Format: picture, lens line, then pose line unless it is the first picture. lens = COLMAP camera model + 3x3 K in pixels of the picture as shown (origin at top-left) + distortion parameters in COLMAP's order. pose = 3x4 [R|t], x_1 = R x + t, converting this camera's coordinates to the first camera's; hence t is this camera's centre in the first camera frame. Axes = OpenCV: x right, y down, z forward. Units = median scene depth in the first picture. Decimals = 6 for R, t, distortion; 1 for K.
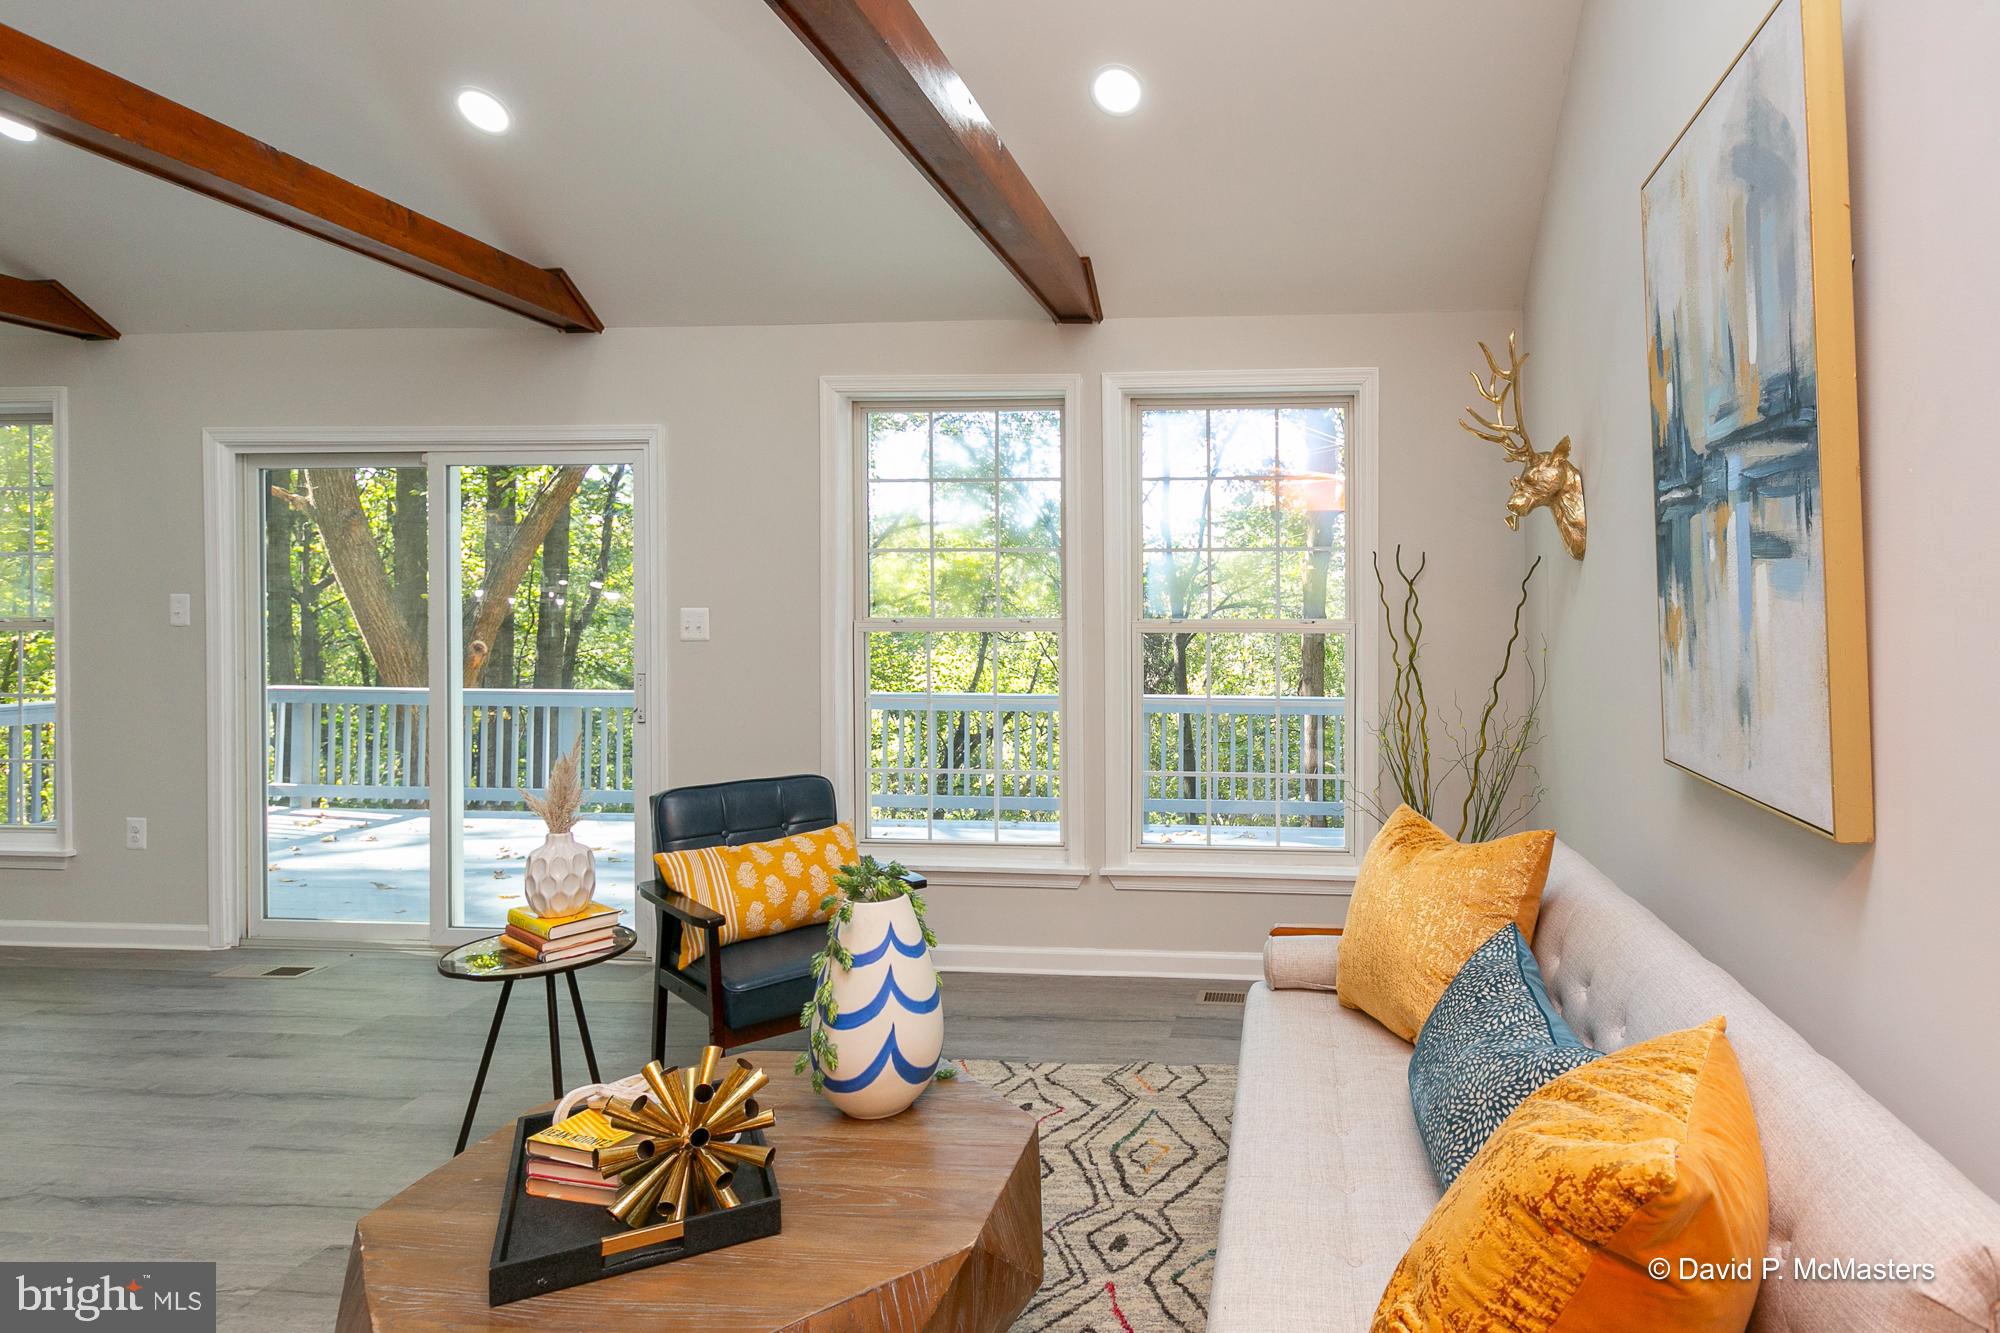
lens RADIAL K [[1112.4, 0, 1249.3], [0, 1112.4, 618.0], [0, 0, 1]] dist [0.003753, -0.000008]
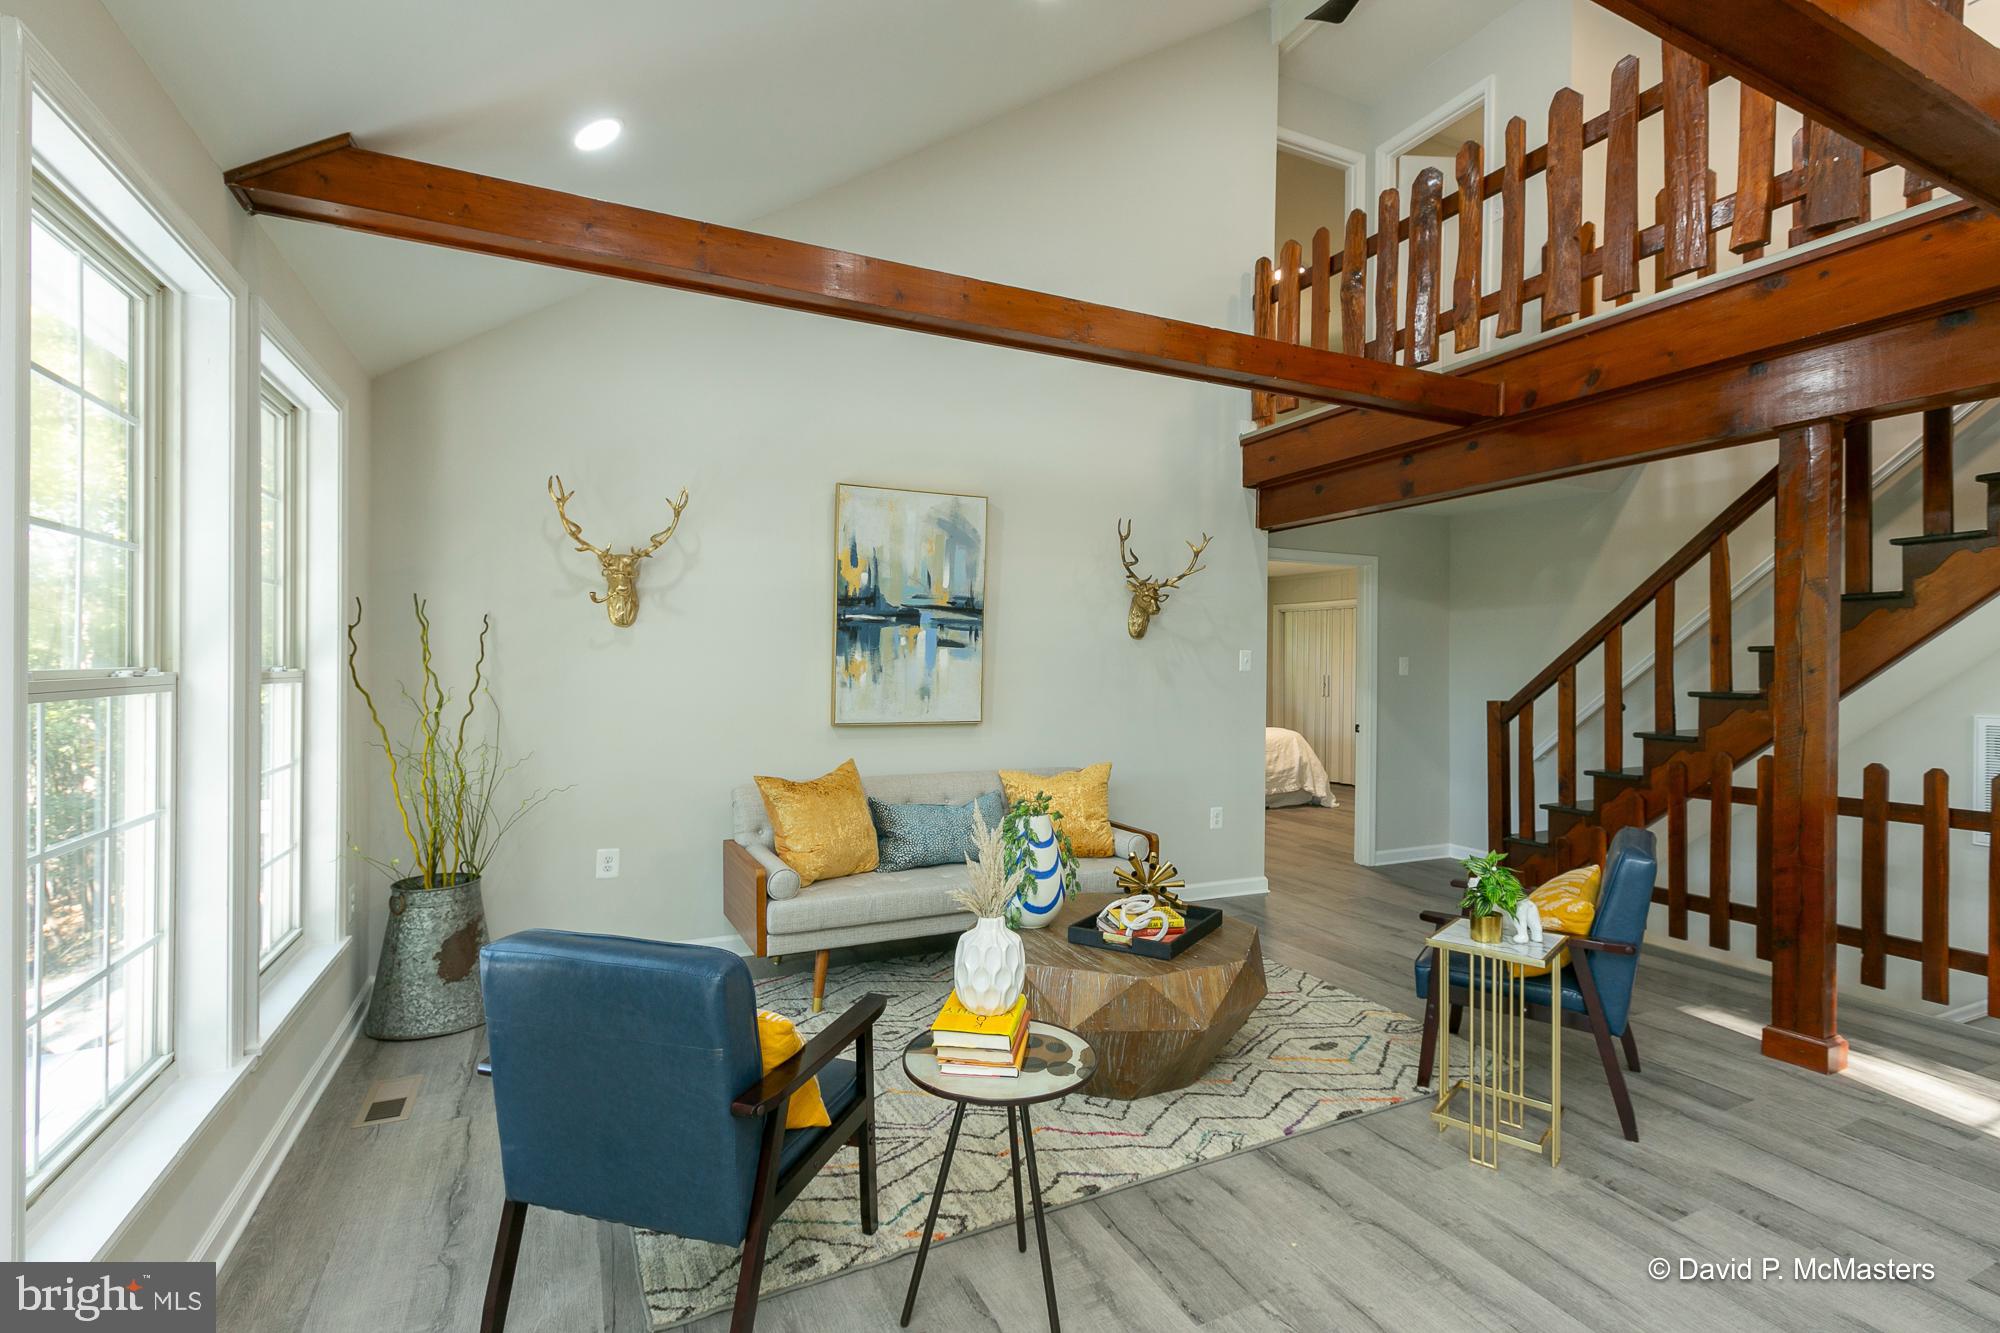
lens RADIAL K [[940.0, 0, 1028.0], [0, 940.0, 665.6], [0, 0, 1]] dist [0.002876, 0.000252]
pose [[-0.500696, -0.008050, 0.865586, -1.147655], [-0.006966, 0.999962, 0.005270, -0.008468], [-0.865595, -0.003391, -0.500733, 1.203873]]
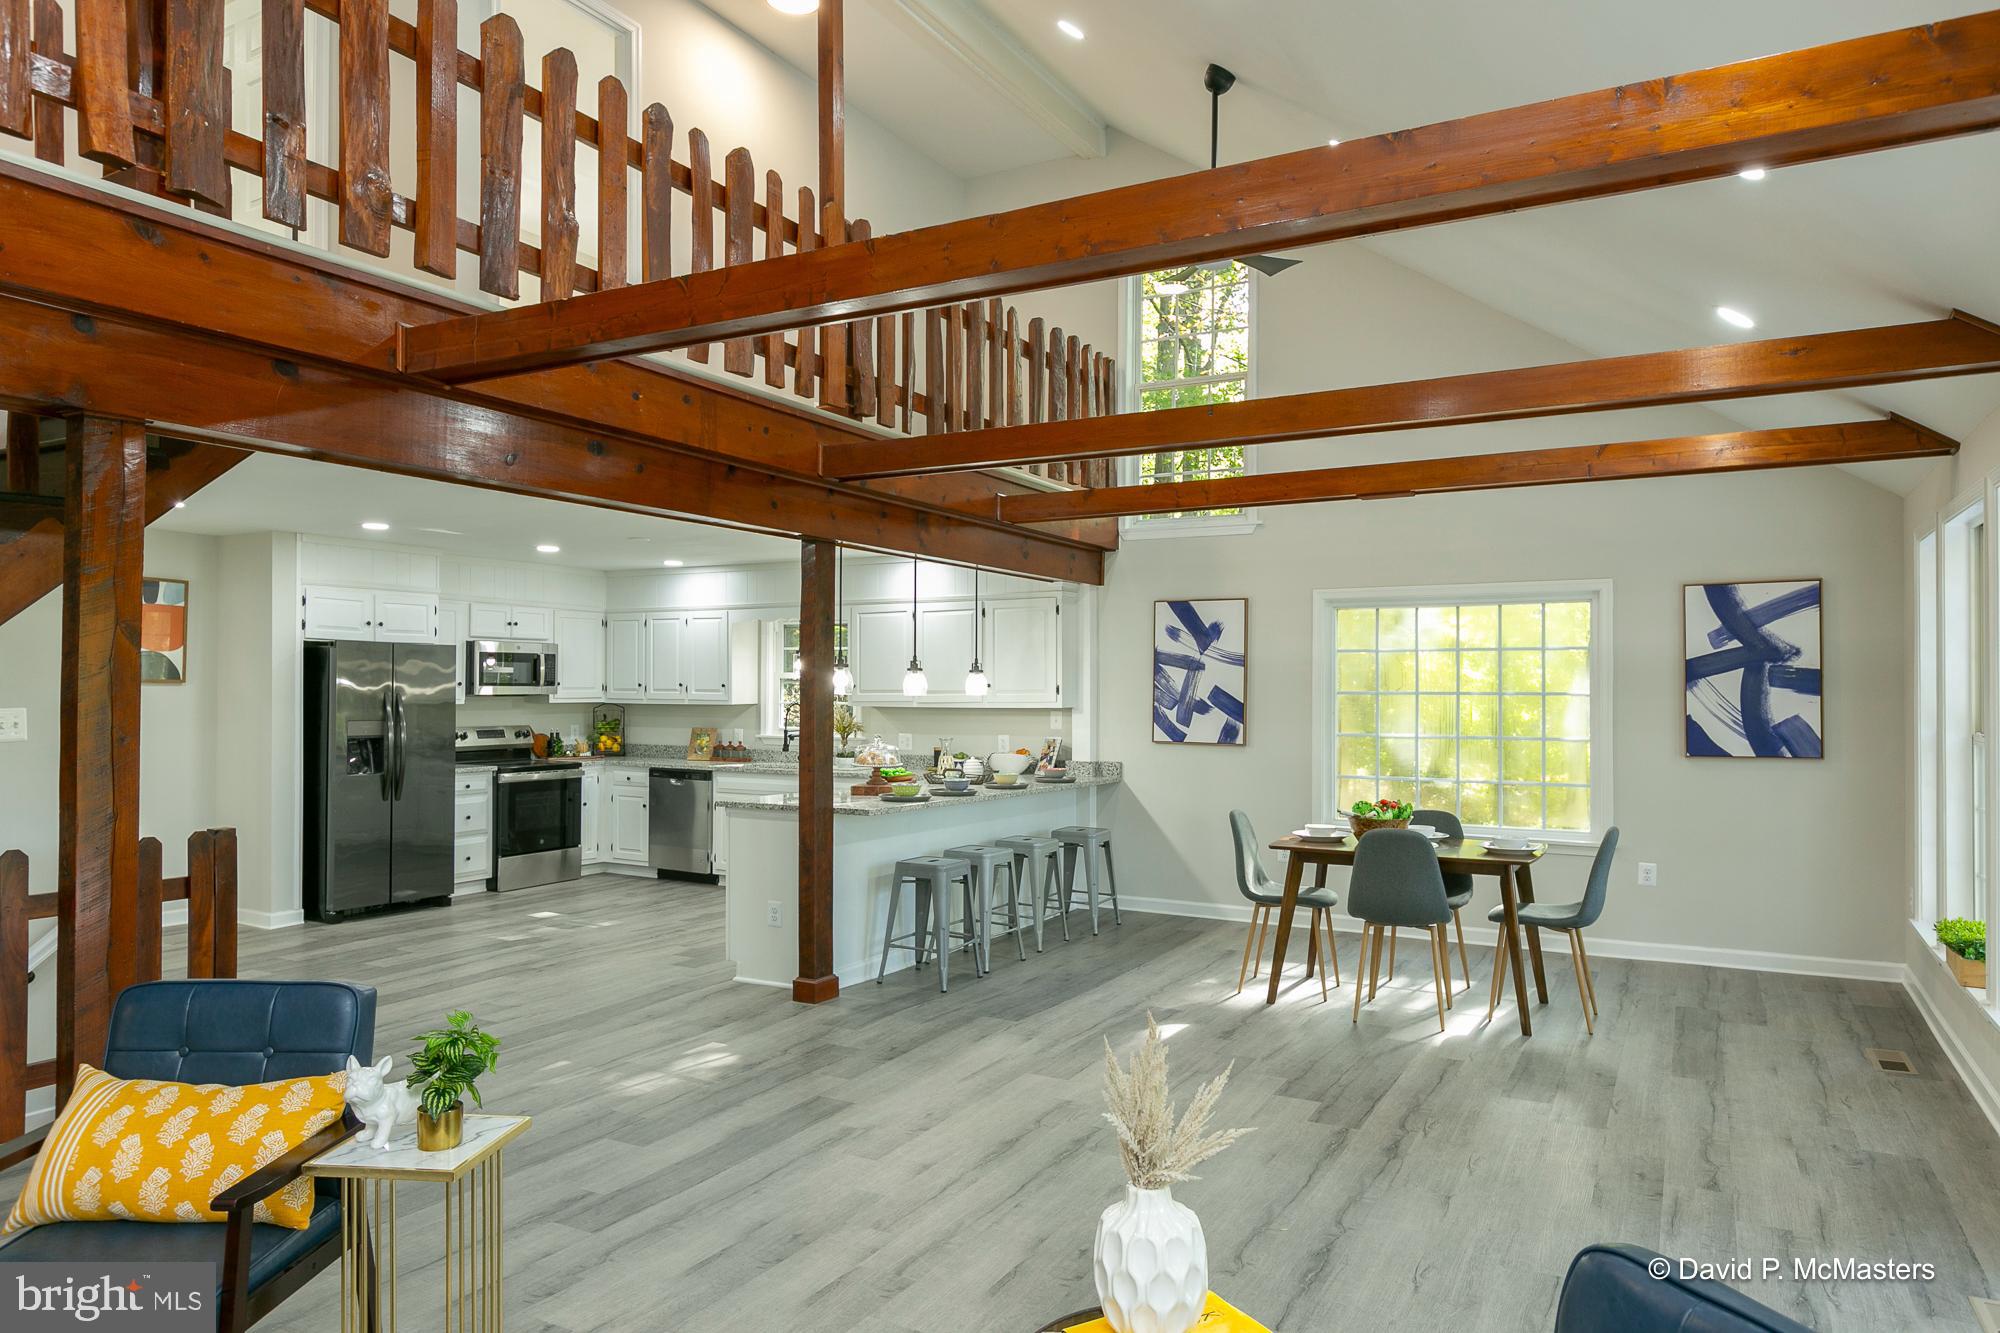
lens RADIAL K [[1261.9, 0, 998.0], [0, 1261.9, 686.7], [0, 0, 1]] dist [-0.005267, -0.000846]
pose [[-0.428477, -0.007053, -0.903525, -0.021210], [-0.005599, 0.999971, -0.005151, -0.046671], [0.903535, 0.002852, -0.428504, 1.072906]]
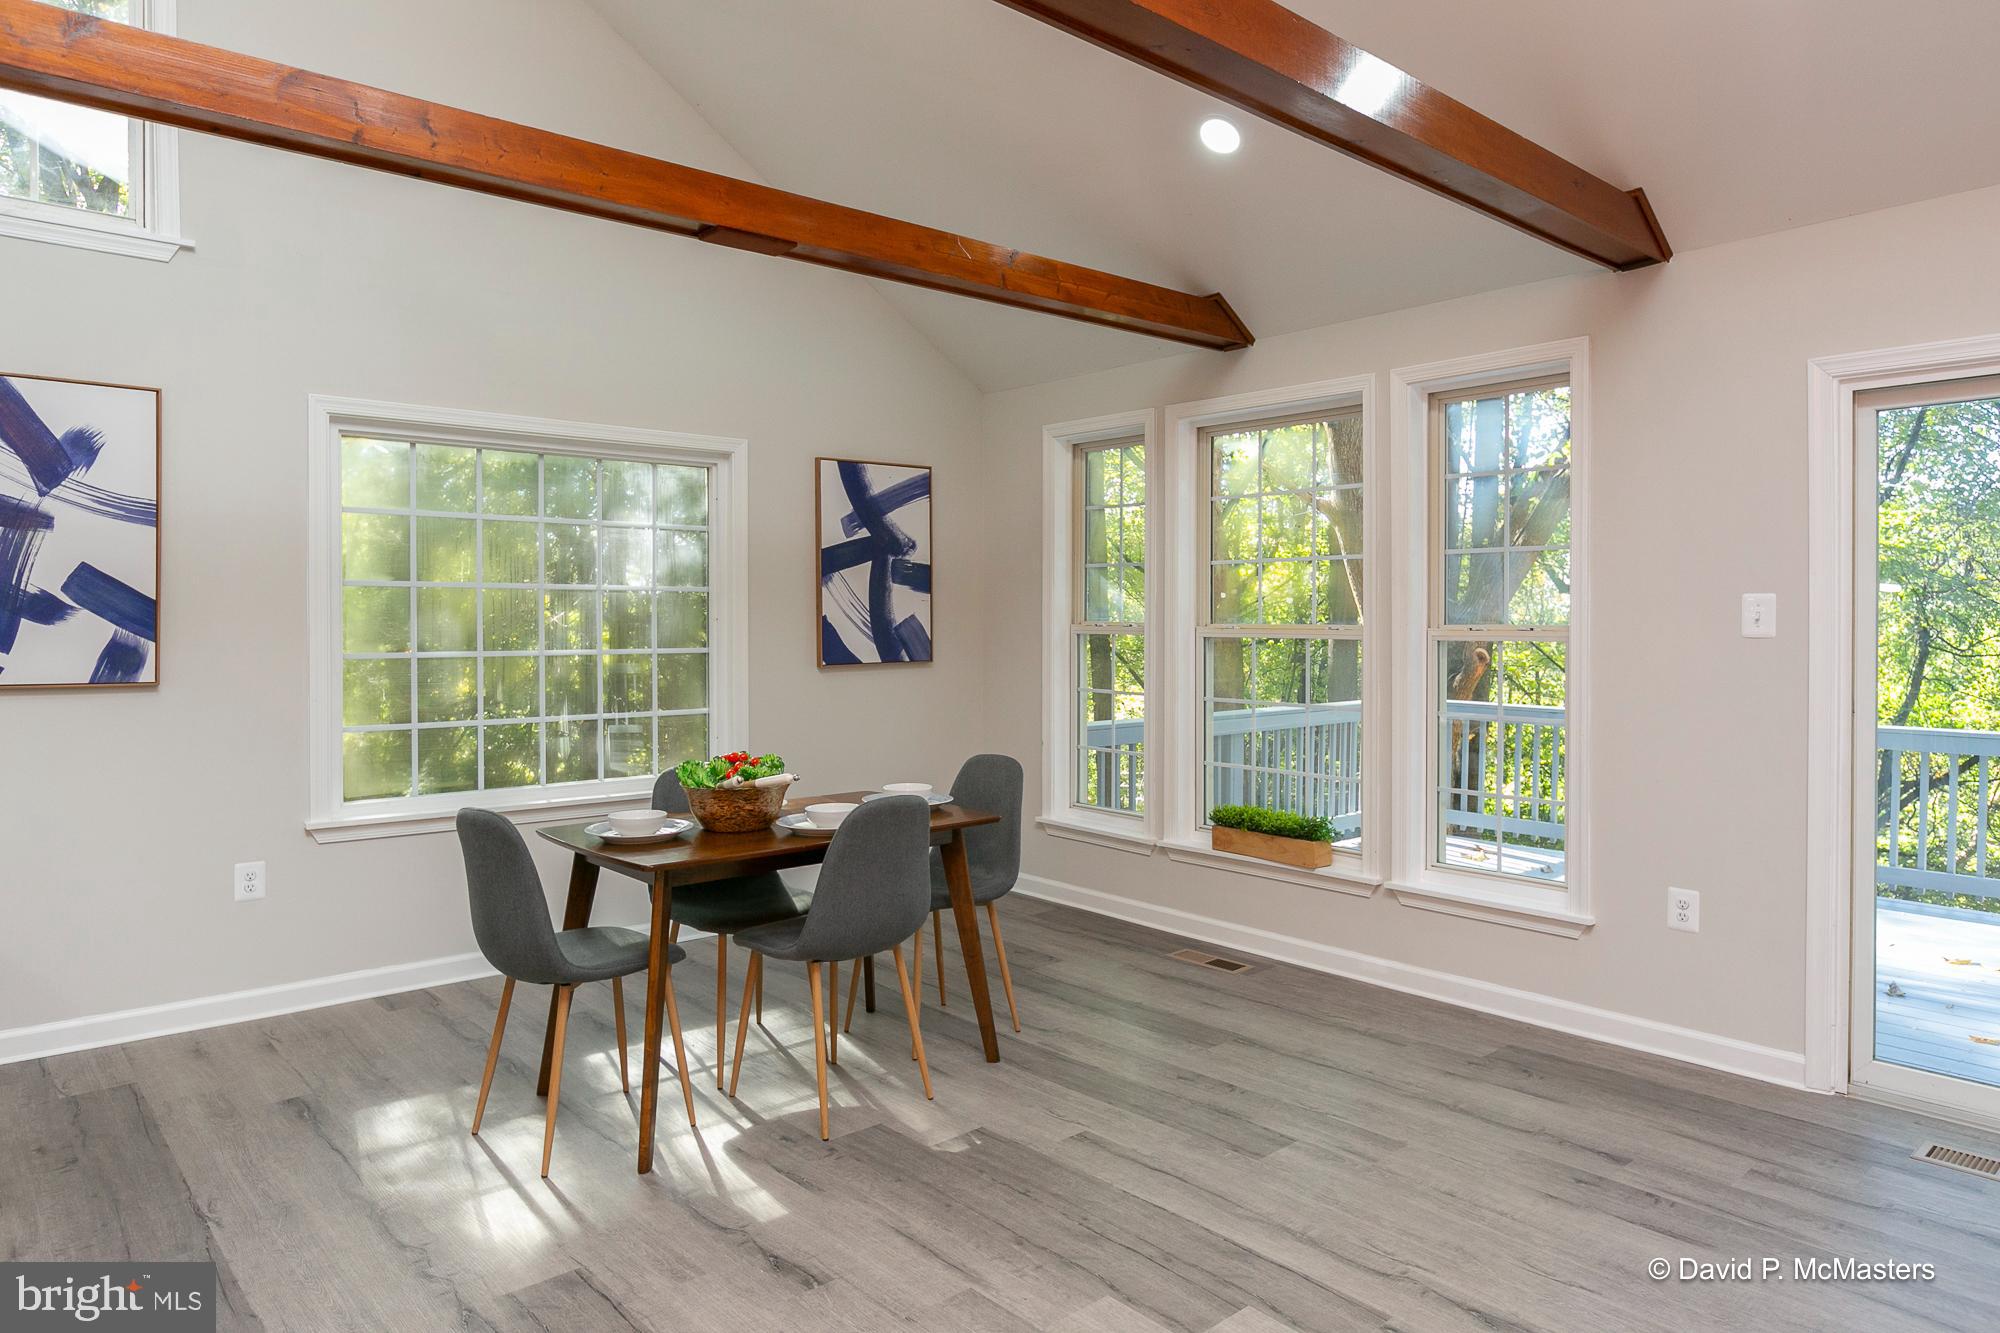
lens RADIAL K [[1253.6, 0, 1007.2], [0, 1253.6, 636.5], [0, 0, 1]] dist [0.002271, 0.000817]
pose [[0.710075, 0.006741, -0.704094, -1.080613], [0.001265, 0.999940, 0.010848, -0.003934], [0.704125, -0.008593, 0.710024, 0.102752]]
